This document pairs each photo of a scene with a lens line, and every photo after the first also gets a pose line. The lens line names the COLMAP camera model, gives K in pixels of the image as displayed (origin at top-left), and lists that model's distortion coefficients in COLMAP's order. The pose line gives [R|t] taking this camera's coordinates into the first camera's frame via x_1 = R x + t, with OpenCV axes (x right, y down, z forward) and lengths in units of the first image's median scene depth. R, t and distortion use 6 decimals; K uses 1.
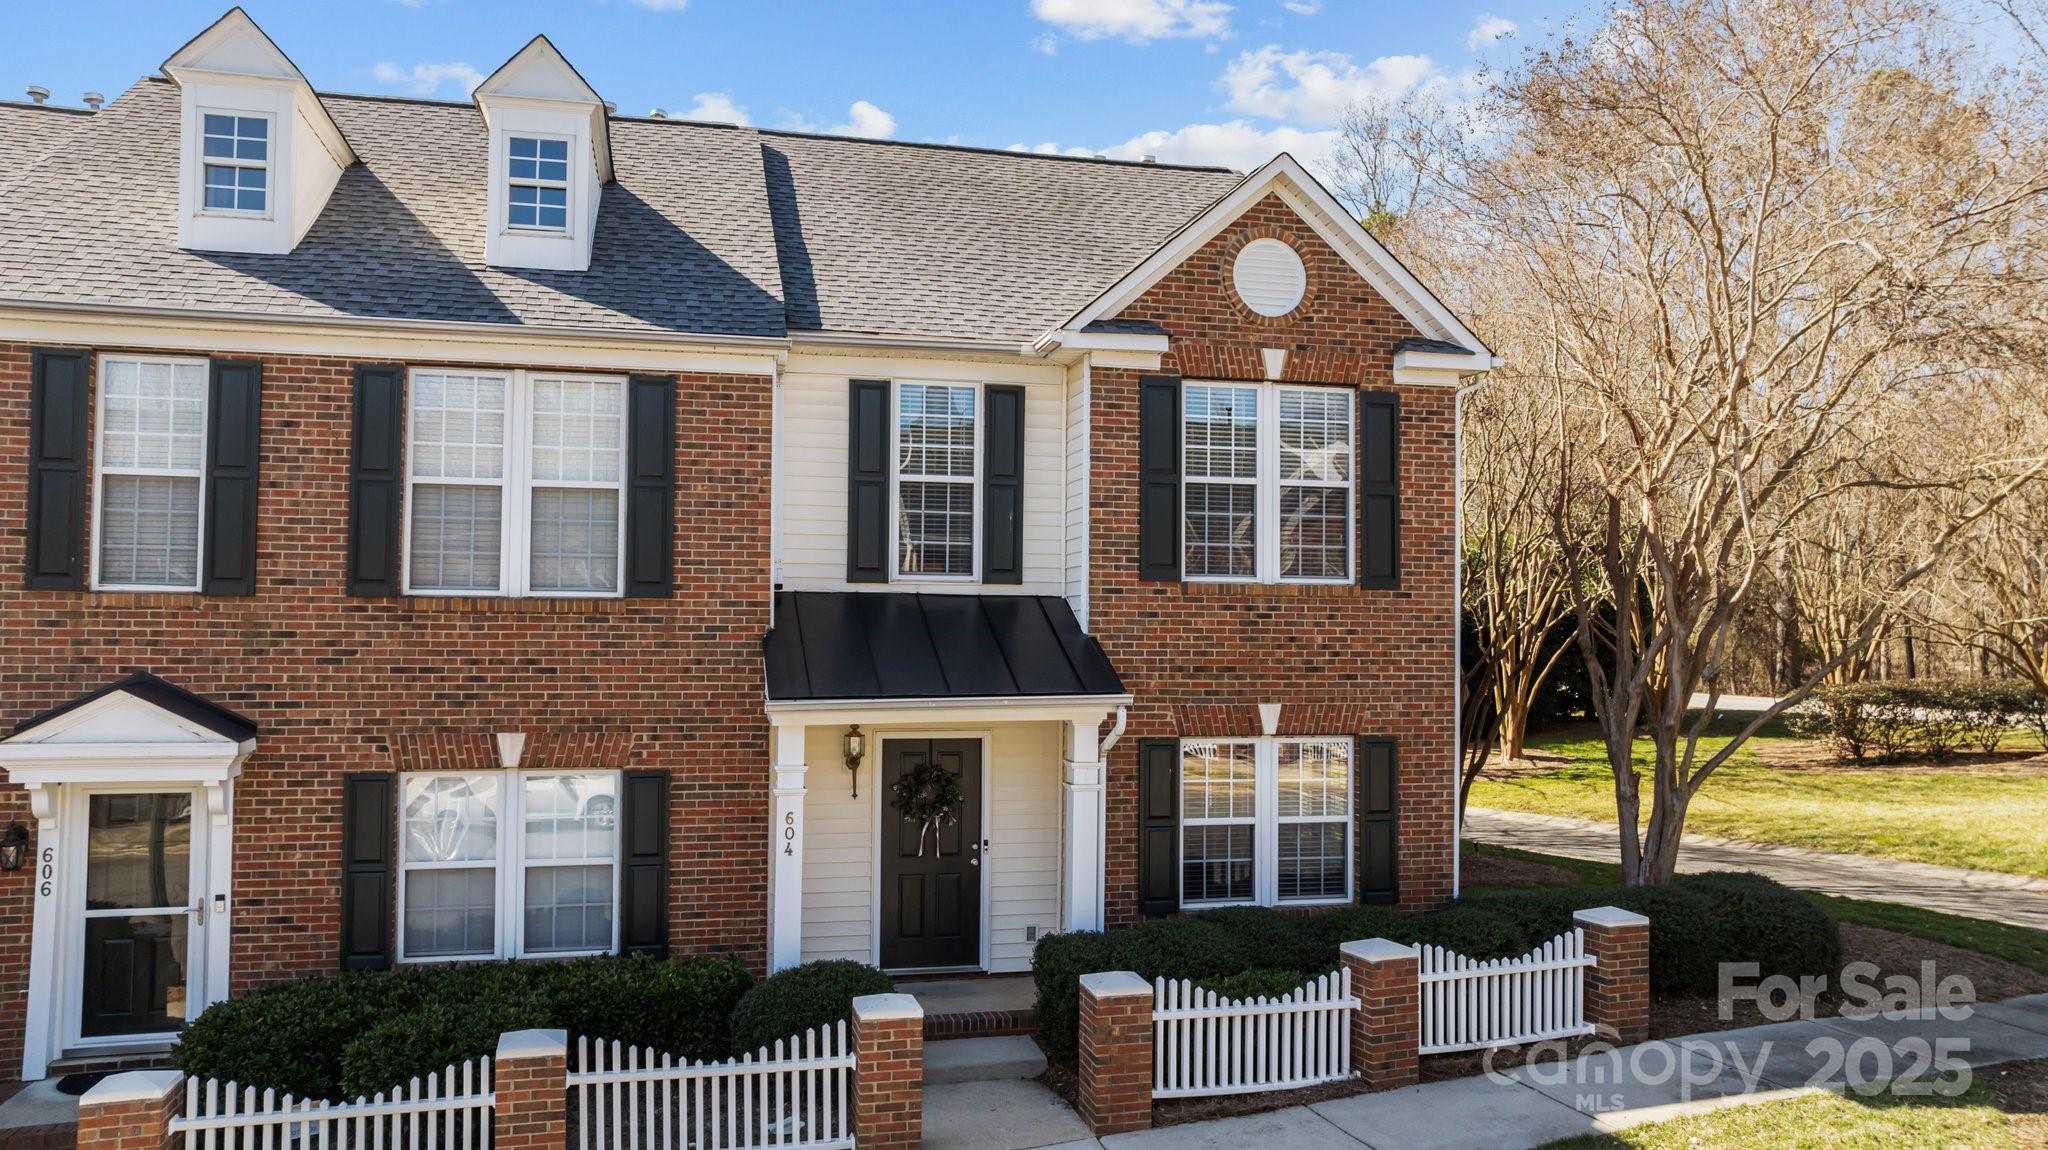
lens RADIAL K [[1461.8, 0, 1025.1], [0, 1461.8, 573.6], [0, 0, 1]] dist [-0.017900, -0.003867]
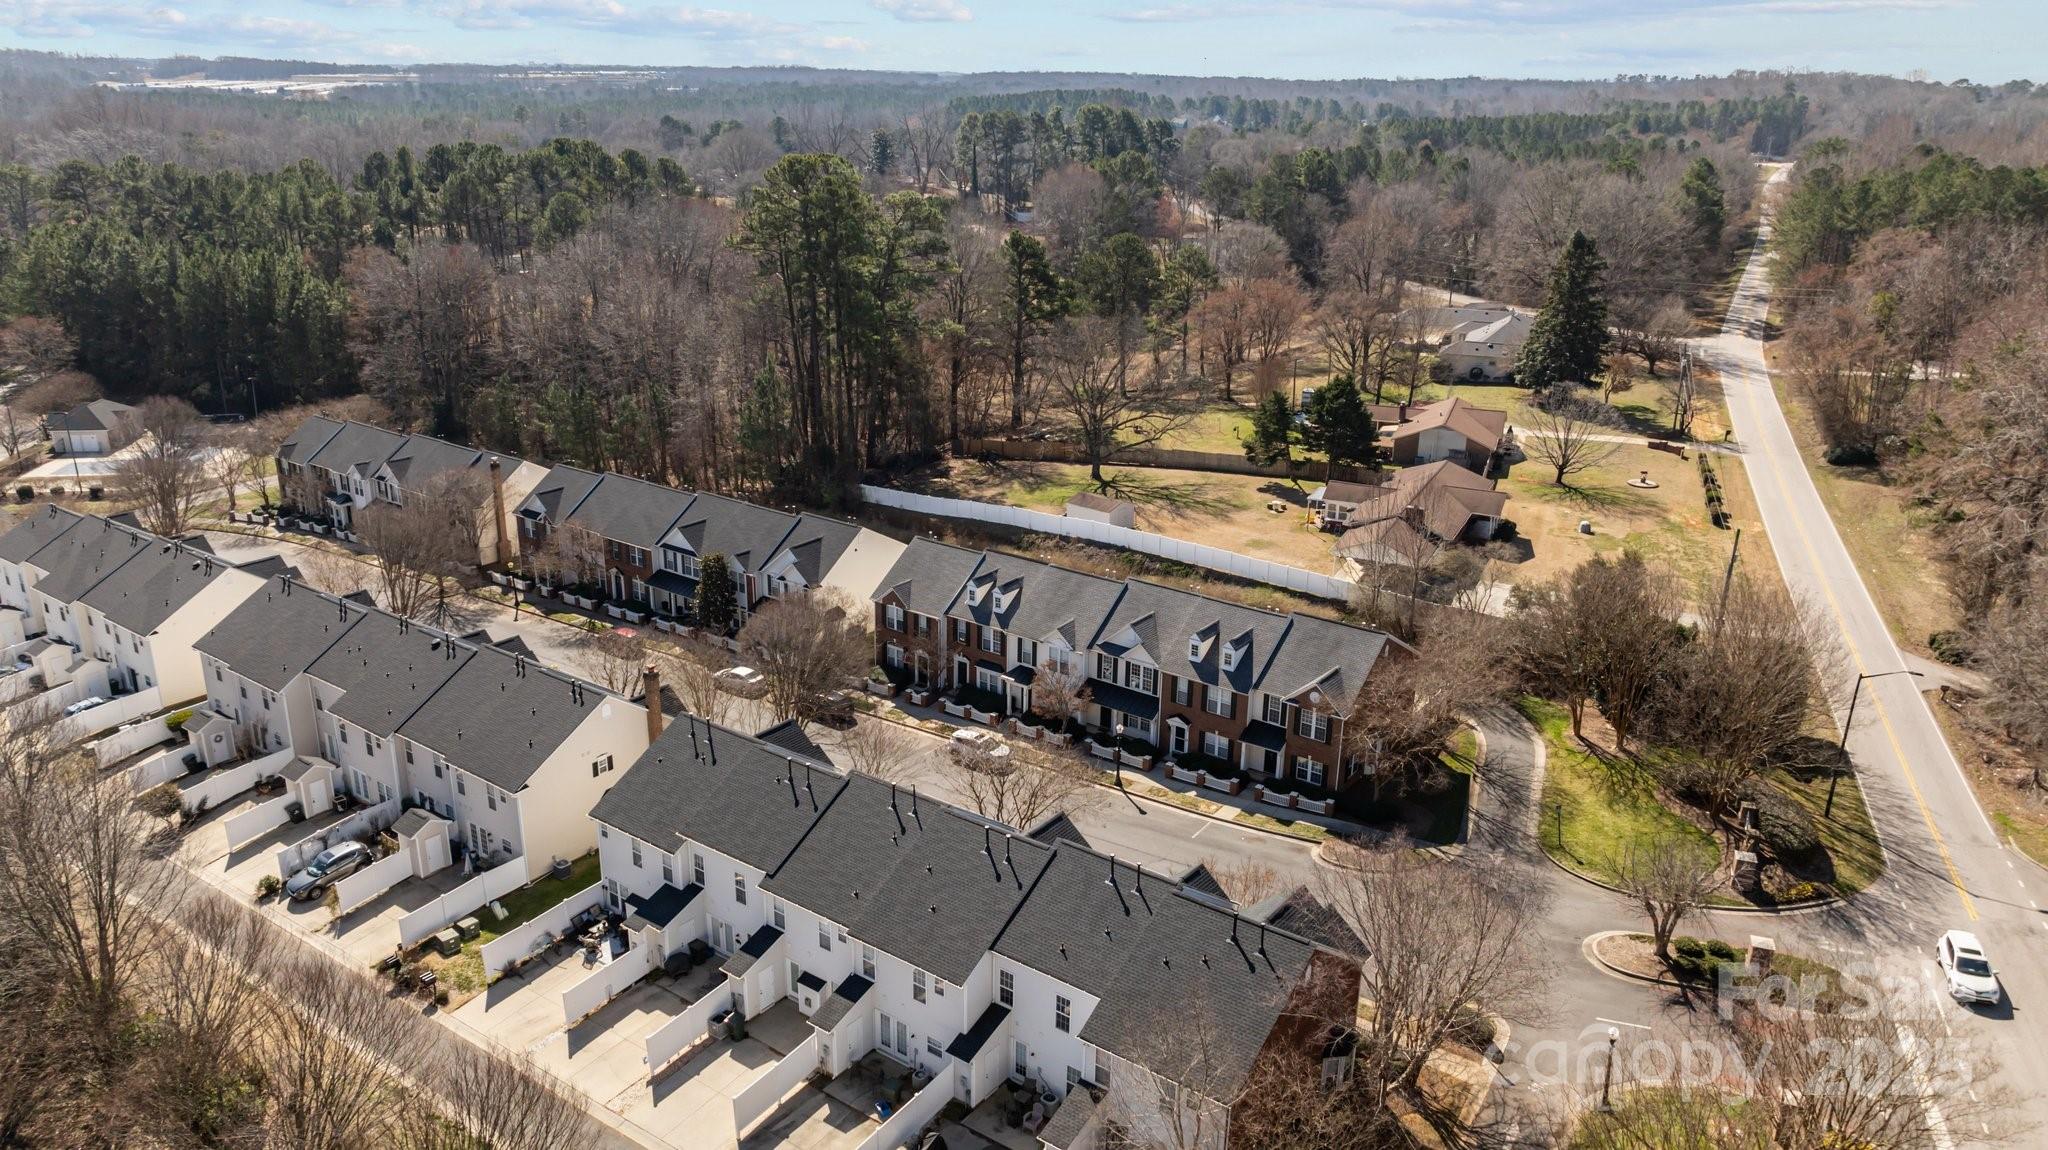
lens RADIAL K [[1461.8, 0, 1024.5], [0, 1461.8, 573.7], [0, 0, 1]] dist [-0.017900, -0.003867]
pose [[0.647511, 0.264154, -0.714809, 4.444846], [0.054494, 0.919549, 0.389178, -3.841602], [0.760105, -0.290949, 0.581024, -4.195273]]
